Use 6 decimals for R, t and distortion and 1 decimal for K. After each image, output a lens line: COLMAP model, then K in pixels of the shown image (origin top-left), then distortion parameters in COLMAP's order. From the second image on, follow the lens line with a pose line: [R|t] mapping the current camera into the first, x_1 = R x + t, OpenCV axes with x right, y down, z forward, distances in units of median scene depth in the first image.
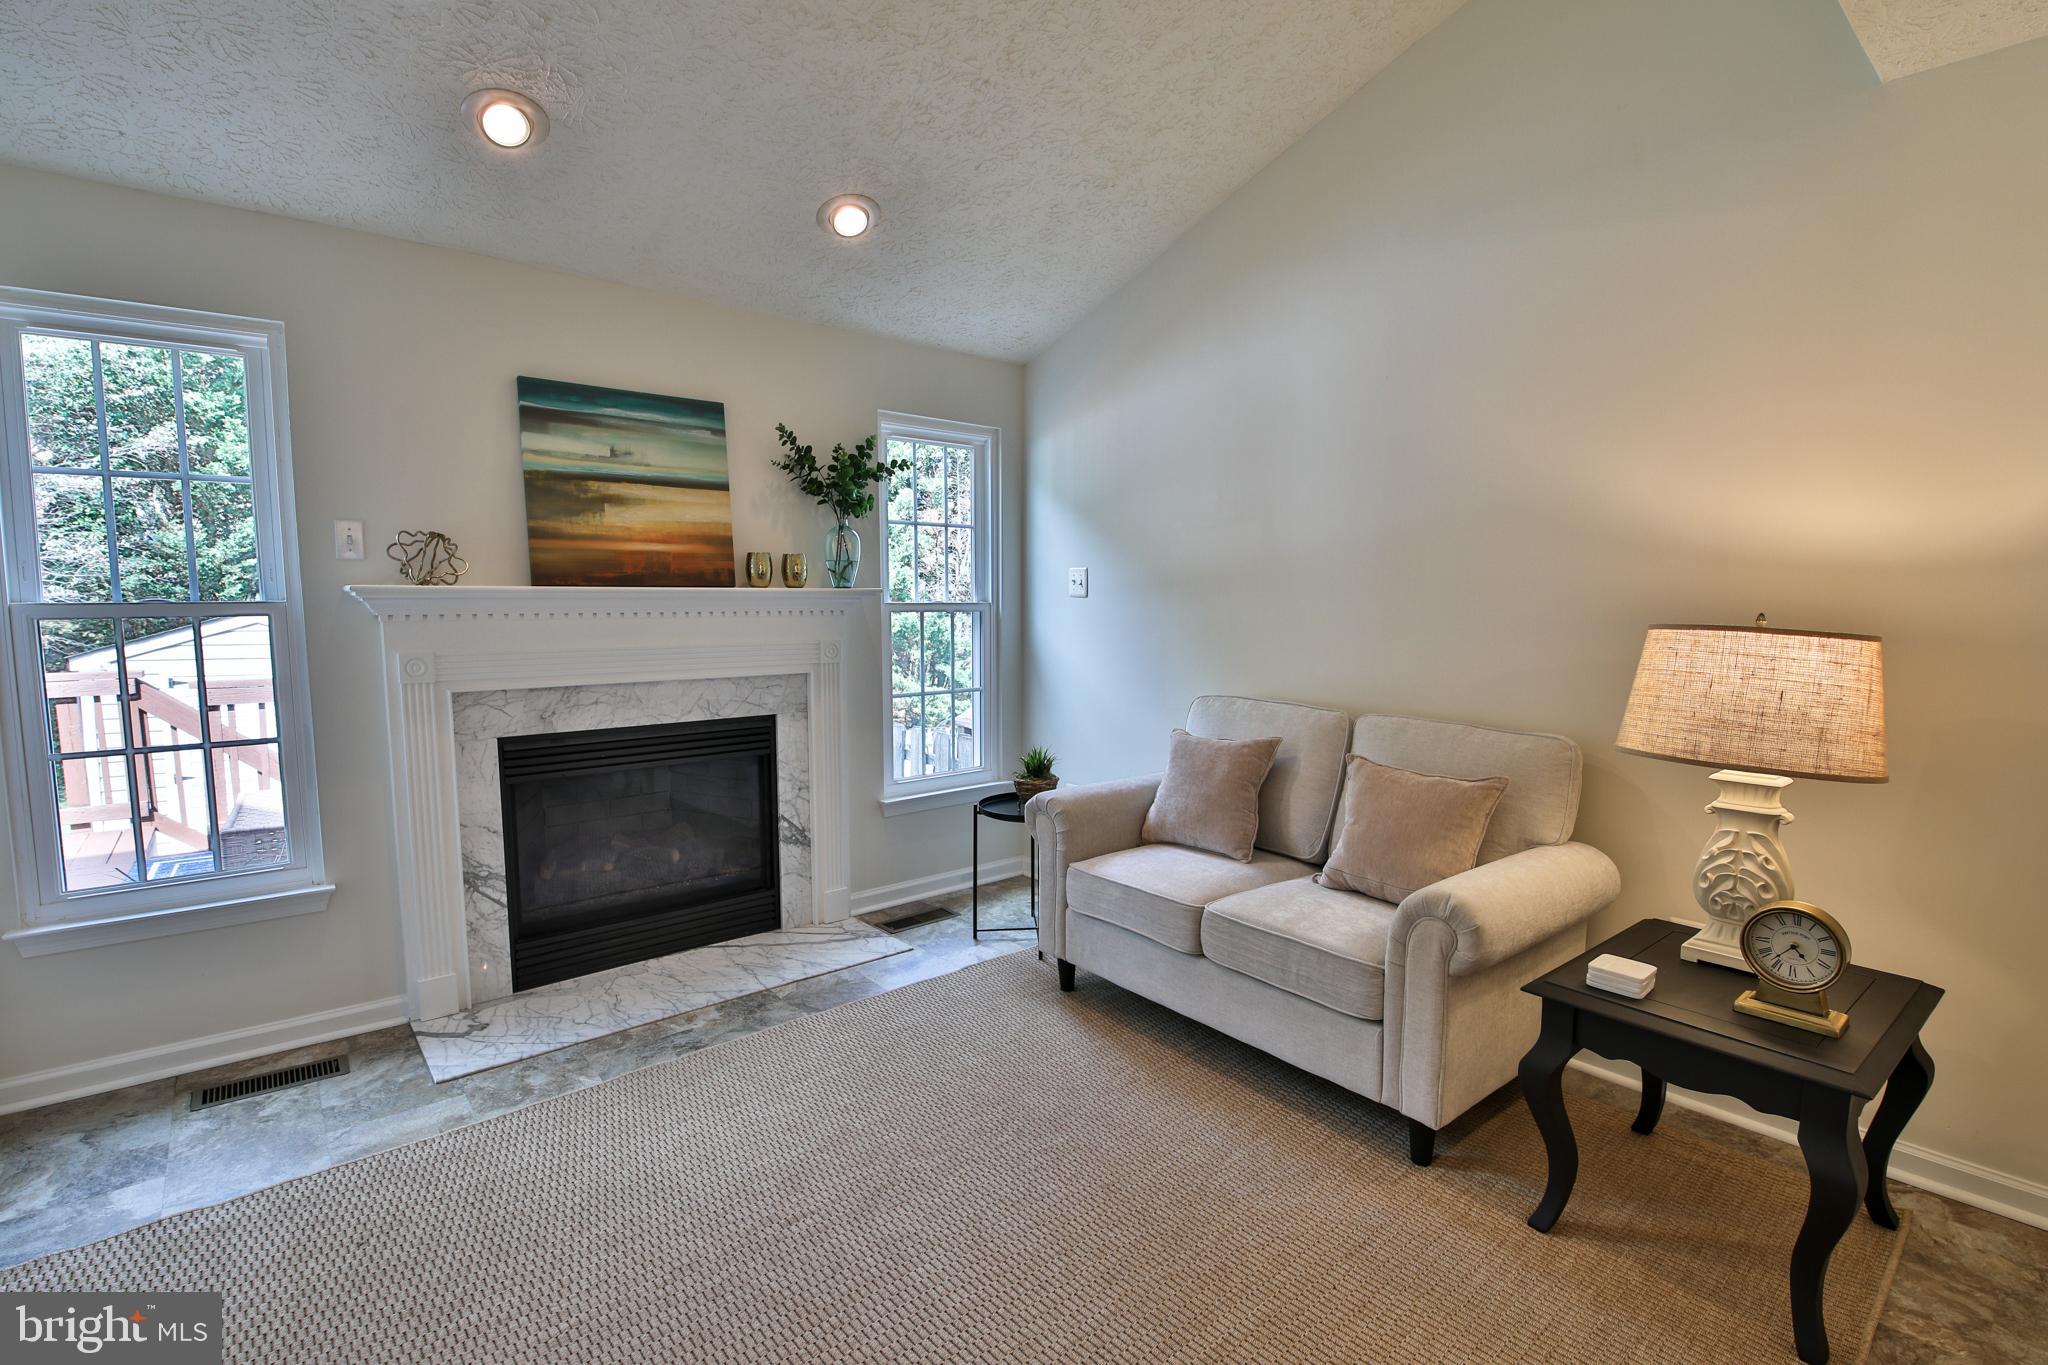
lens RADIAL K [[945.0, 0, 1029.0], [0, 945.0, 689.9], [0, 0, 1]] dist [-0.005444, -0.008781]
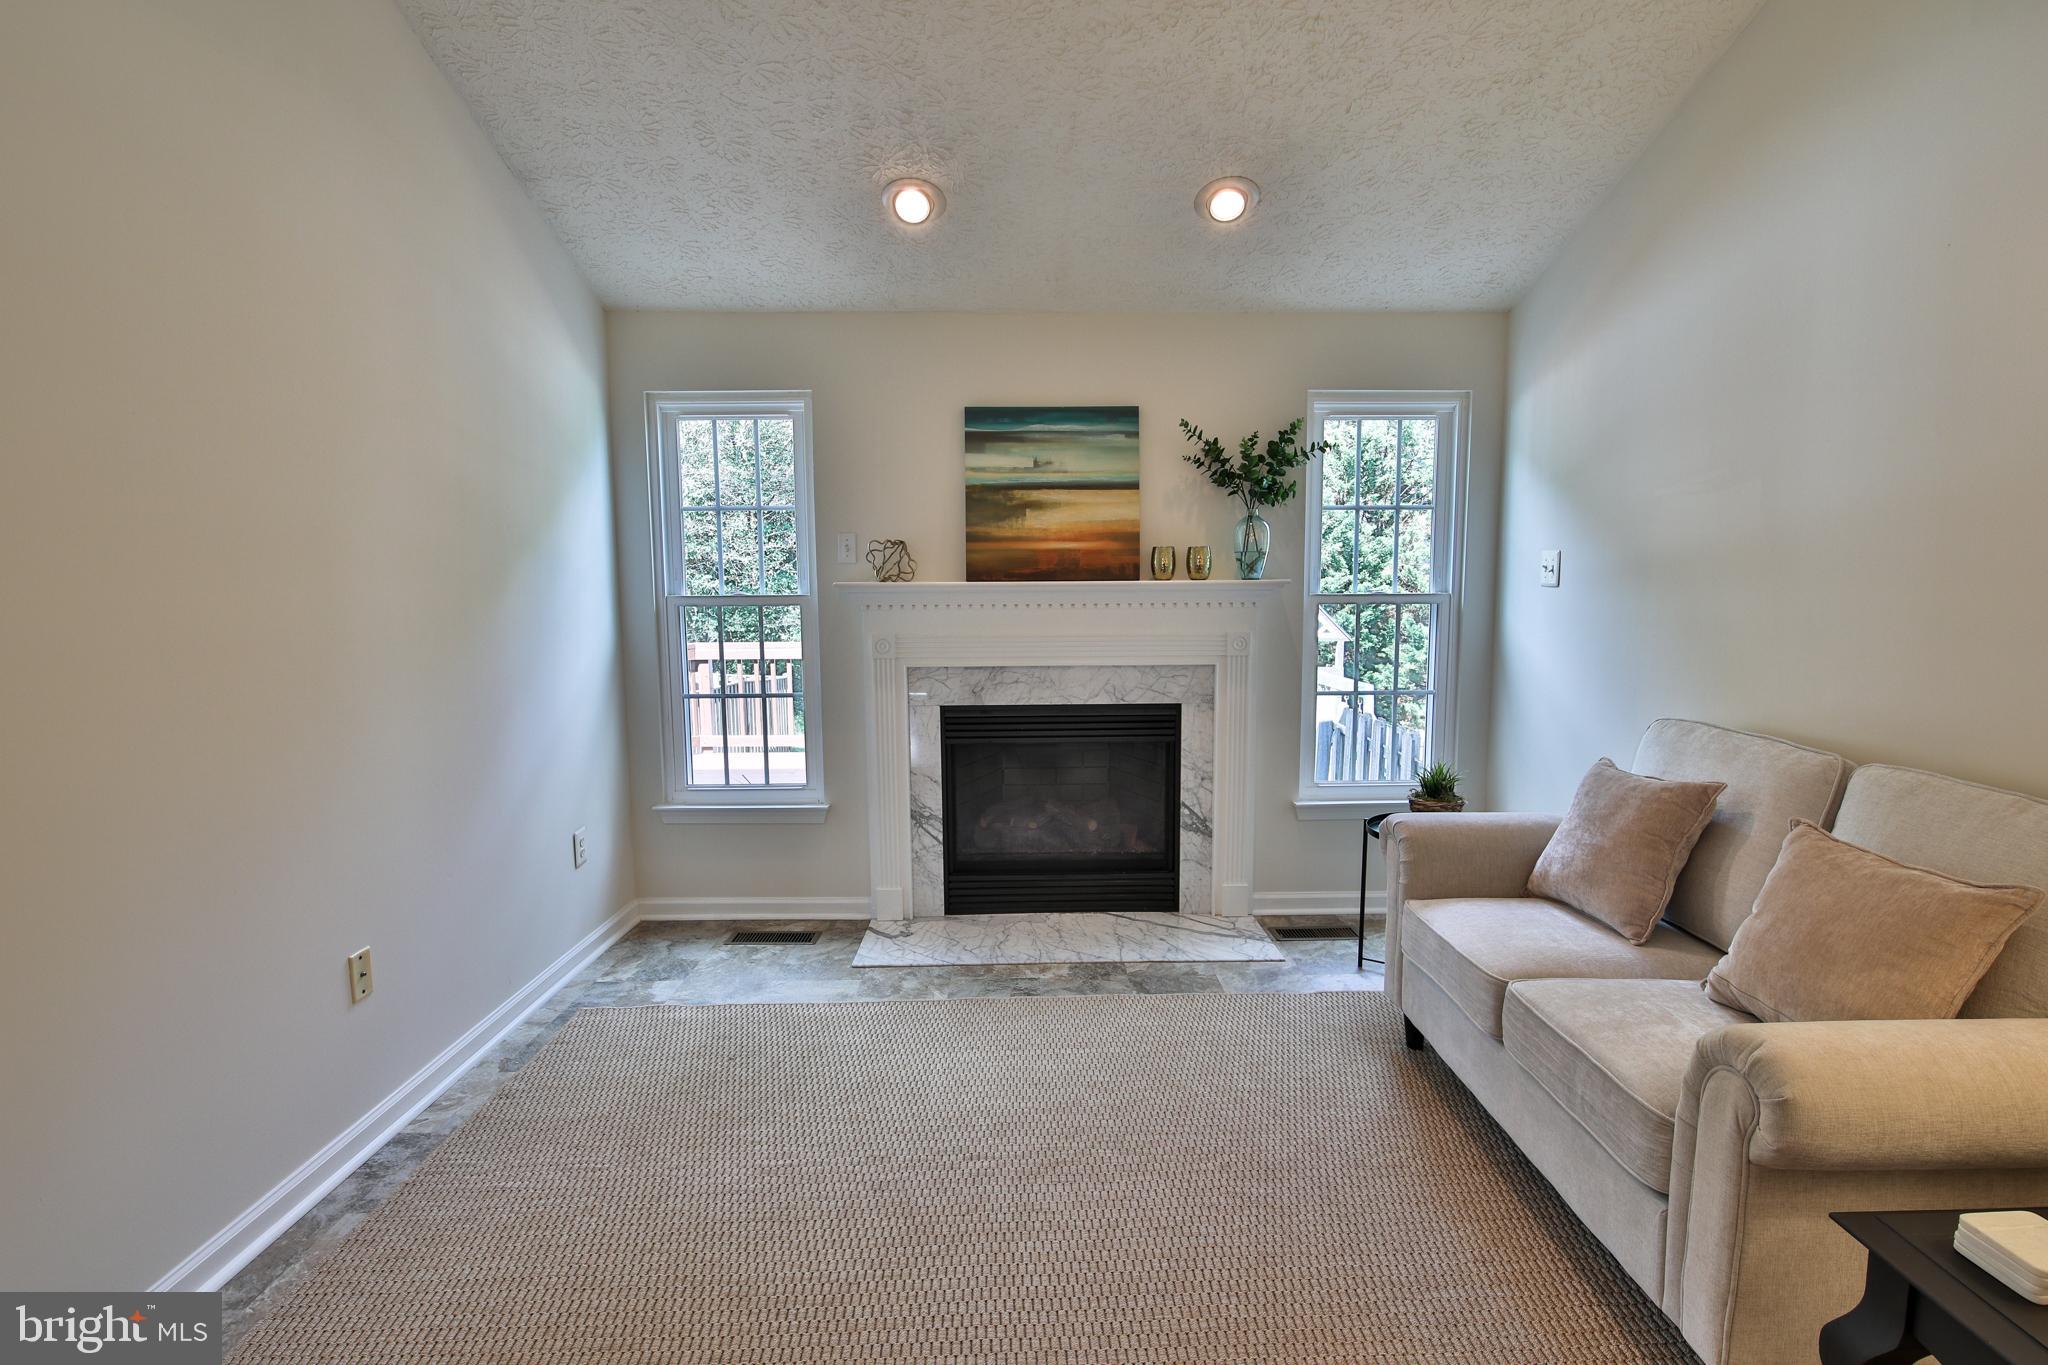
lens RADIAL K [[945.0, 0, 1032.4], [0, 945.0, 692.3], [0, 0, 1]] dist [-0.005444, -0.008781]
pose [[0.776157, 0.062290, -0.627455, 0.294290], [-0.054243, 0.998016, 0.031979, -0.012312], [0.628202, 0.009214, 0.777996, 0.113879]]
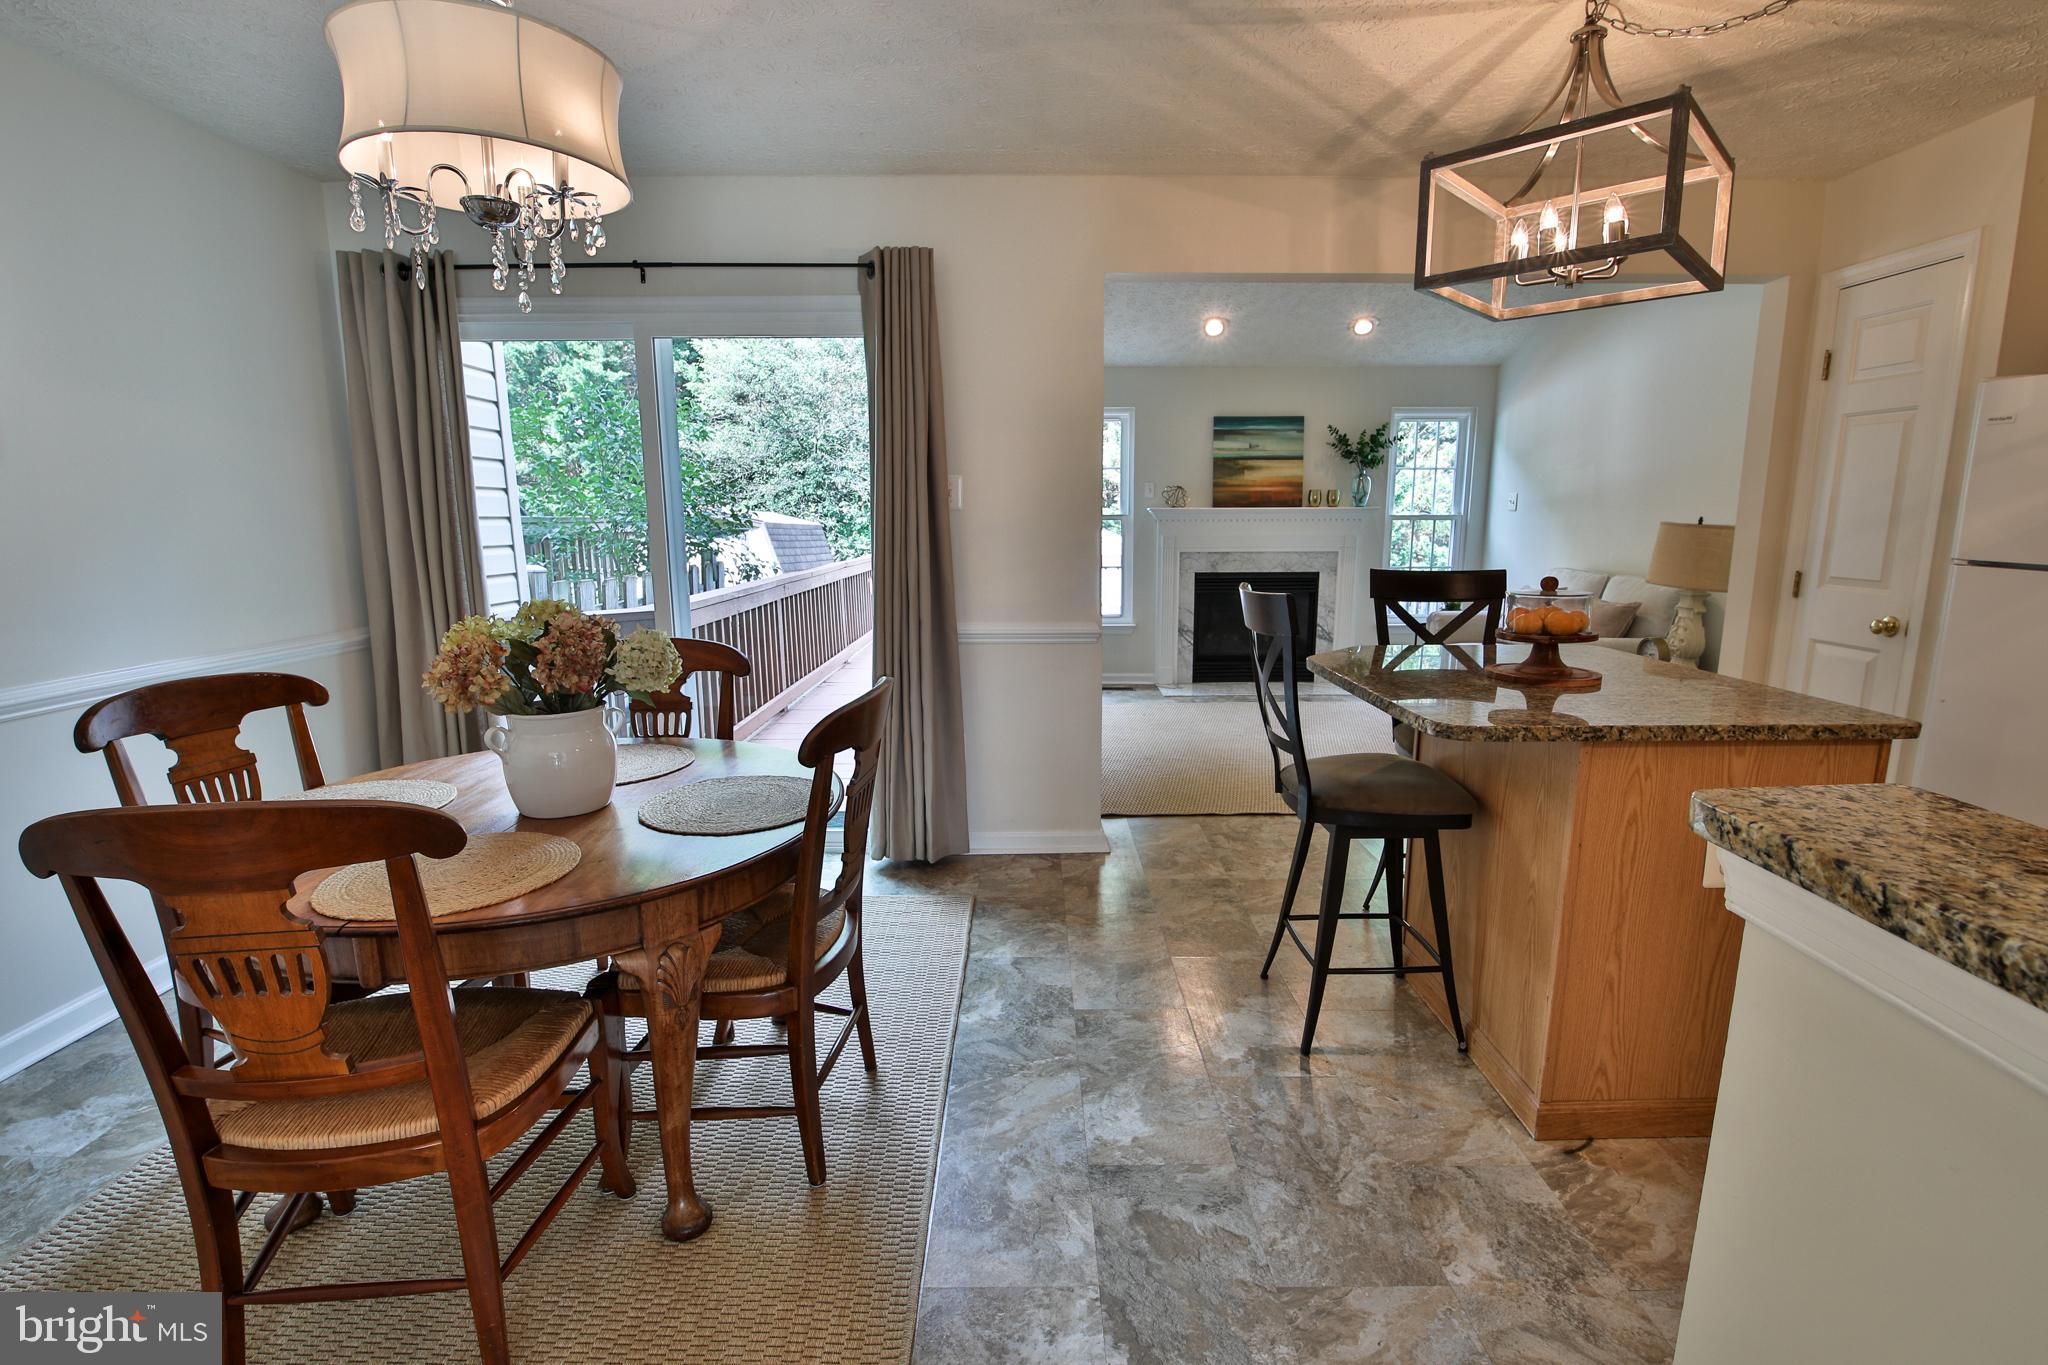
lens RADIAL K [[945.0, 0, 1030.4], [0, 945.0, 689.1], [0, 0, 1]] dist [-0.005444, -0.008781]
pose [[0.771614, 0.111289, -0.626281, 0.622028], [-0.056792, 0.992697, 0.106429, 0.109846], [0.633551, -0.046555, 0.772299, -1.083766]]
